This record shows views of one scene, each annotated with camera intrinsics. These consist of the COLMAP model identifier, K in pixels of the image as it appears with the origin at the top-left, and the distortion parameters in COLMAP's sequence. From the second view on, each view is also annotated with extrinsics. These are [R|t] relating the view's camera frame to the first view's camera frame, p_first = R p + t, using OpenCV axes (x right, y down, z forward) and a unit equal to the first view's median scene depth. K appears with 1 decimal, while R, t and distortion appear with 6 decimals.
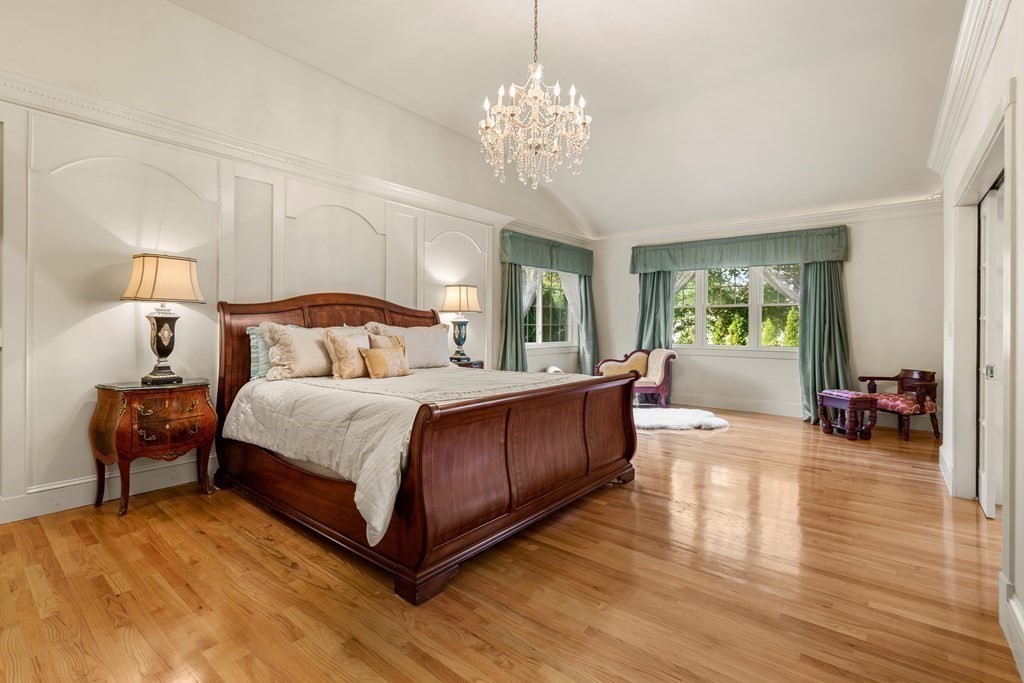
lens RADIAL K [[470.2, 0, 505.0], [0, 470.2, 332.4], [0, 0, 1]] dist [-0.002497, 0.001746]
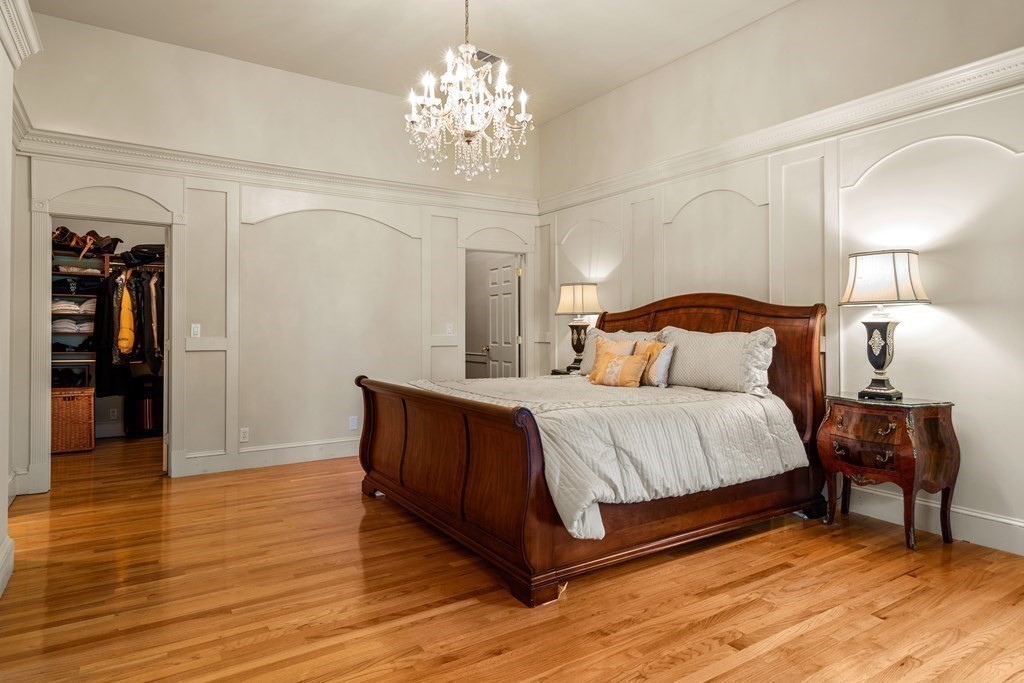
lens RADIAL K [[588.9, 0, 506.7], [0, 588.9, 332.7], [0, 0, 1]] dist [-0.000858, 0.005605]
pose [[-0.303374, -0.003395, -0.952866, 0.775457], [-0.017527, 0.999844, 0.002018, -0.007244], [0.952710, 0.017313, -0.303386, 0.974384]]
